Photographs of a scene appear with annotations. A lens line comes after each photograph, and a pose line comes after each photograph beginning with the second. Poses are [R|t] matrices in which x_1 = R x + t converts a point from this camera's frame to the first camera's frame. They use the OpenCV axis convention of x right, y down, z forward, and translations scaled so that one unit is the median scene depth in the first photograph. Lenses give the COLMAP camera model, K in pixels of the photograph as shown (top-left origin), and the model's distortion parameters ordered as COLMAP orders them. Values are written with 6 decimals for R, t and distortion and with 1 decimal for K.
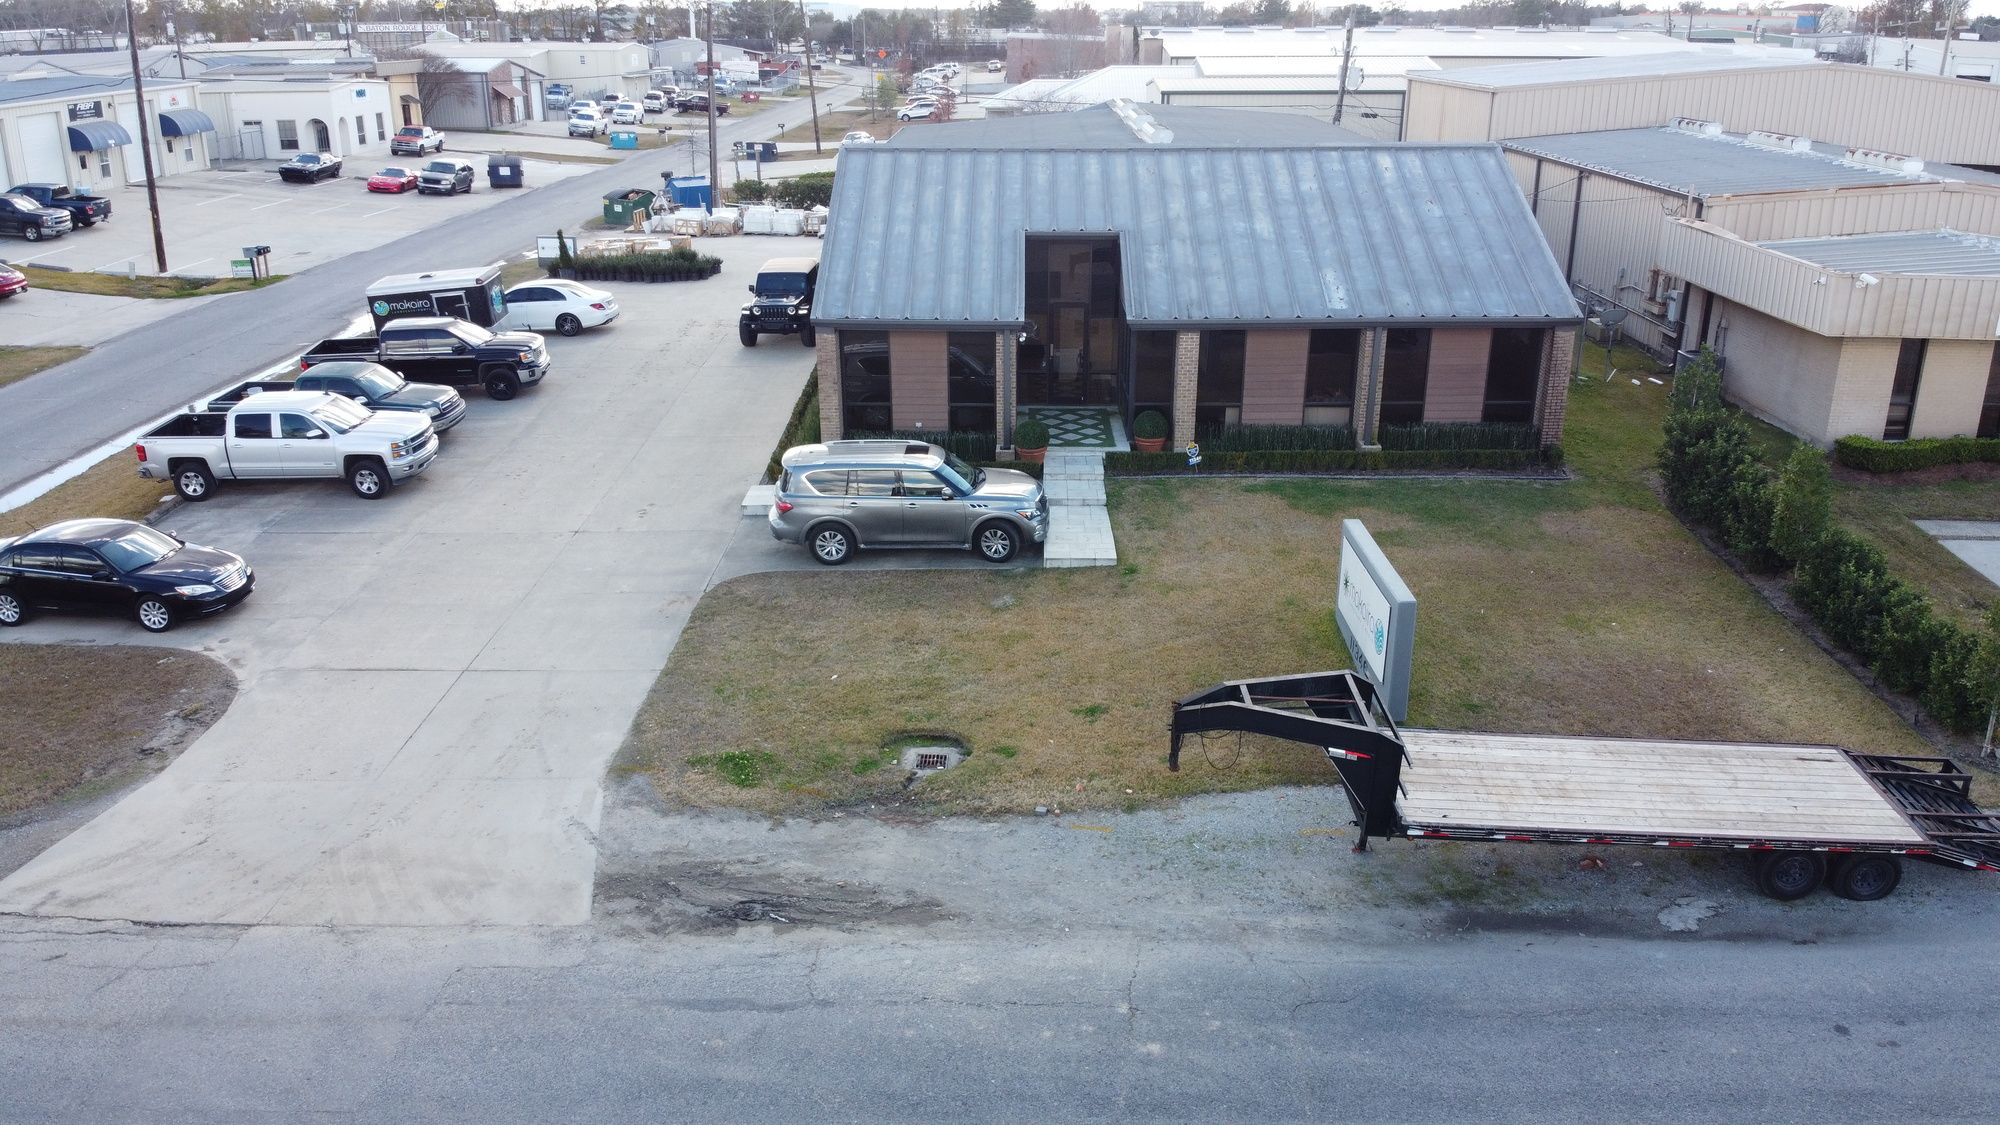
lens RADIAL K [[1451.7, 0, 998.5], [0, 1451.7, 584.6], [0, 0, 1]] dist [0.200358, -0.394703]
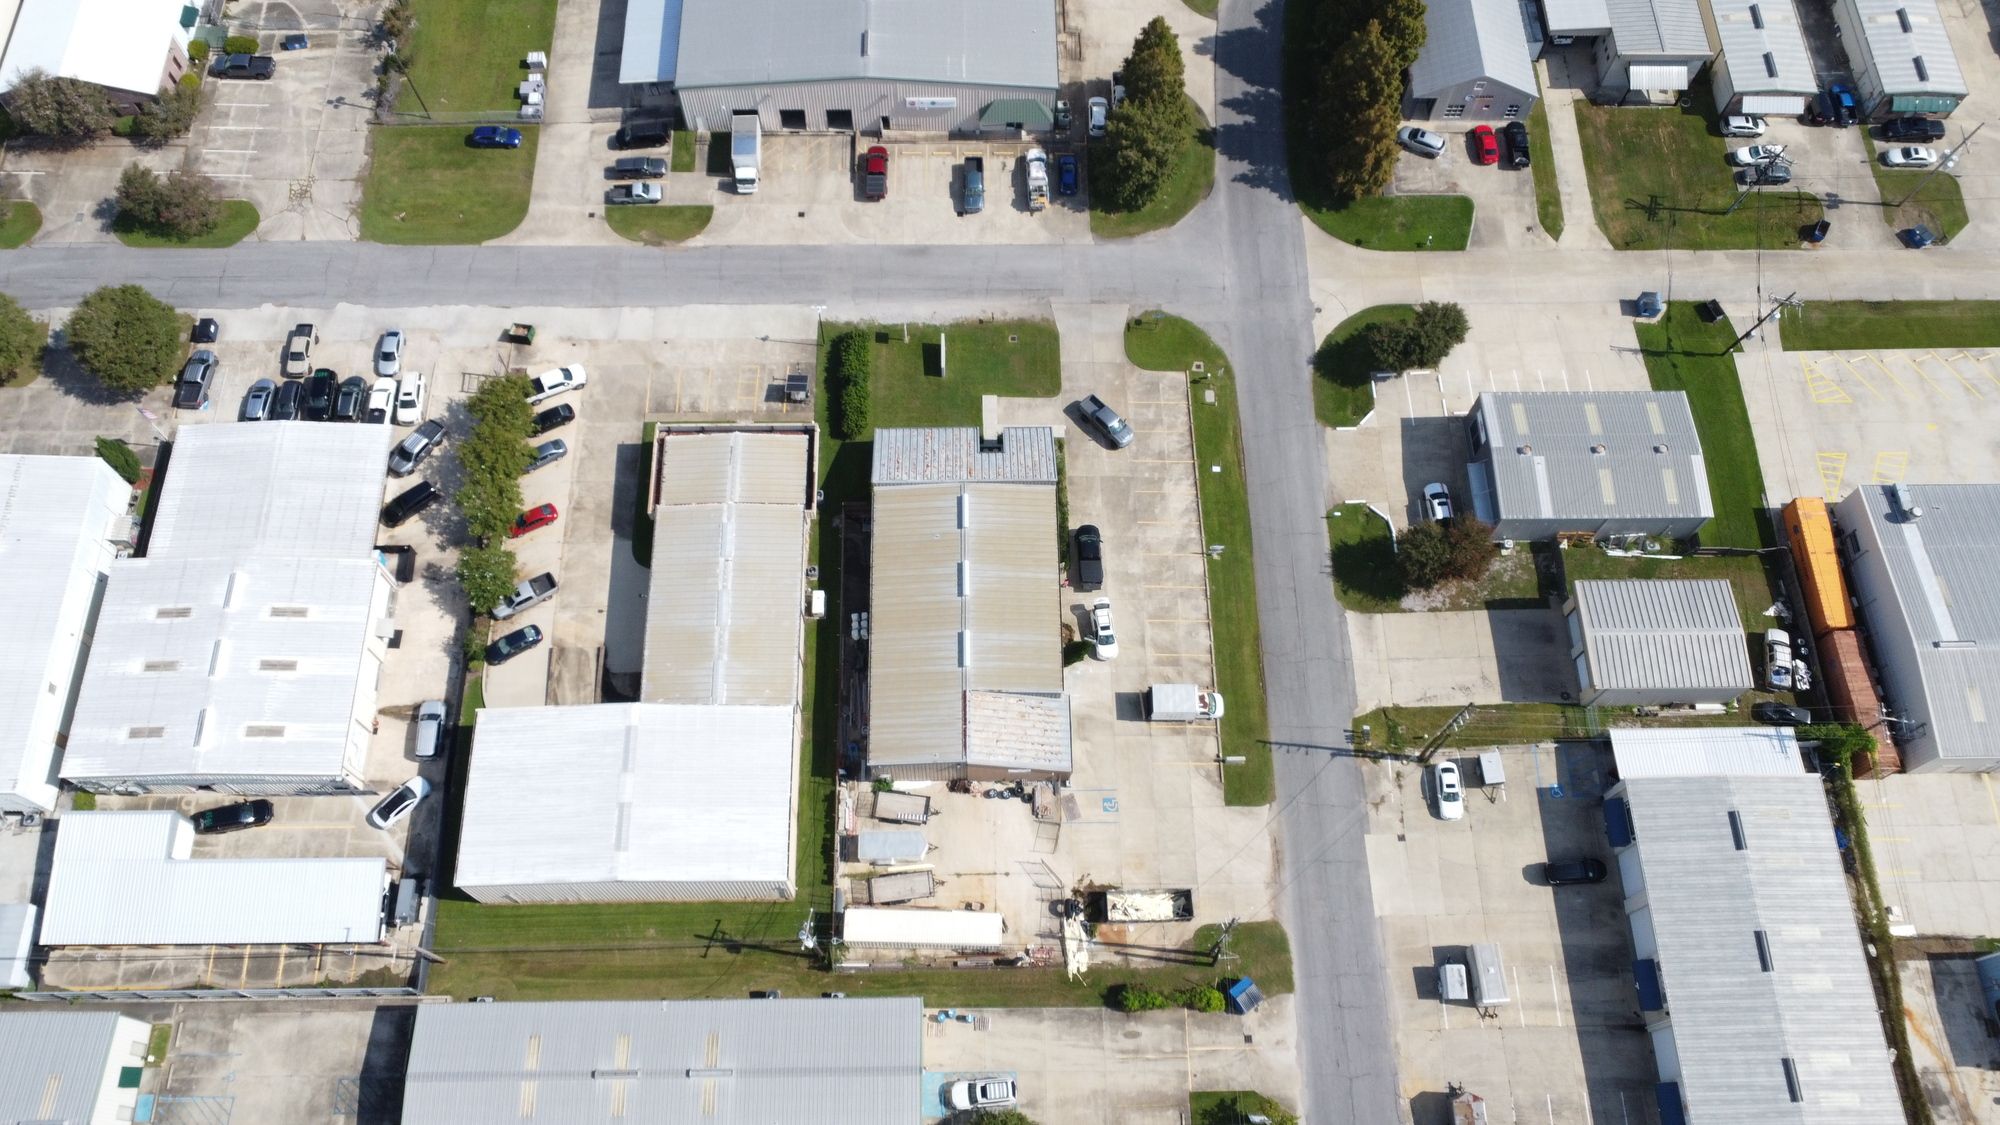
lens RADIAL K [[1513.3, 0, 1002.3], [0, 1513.3, 558.8], [0, 0, 1]] dist [0.002291, -0.011672]
pose [[-0.999239, 0.023909, -0.030824, 0.158995], [-0.029300, 0.061666, 0.997667, -4.404431], [0.025754, 0.997810, -0.060919, 1.588656]]
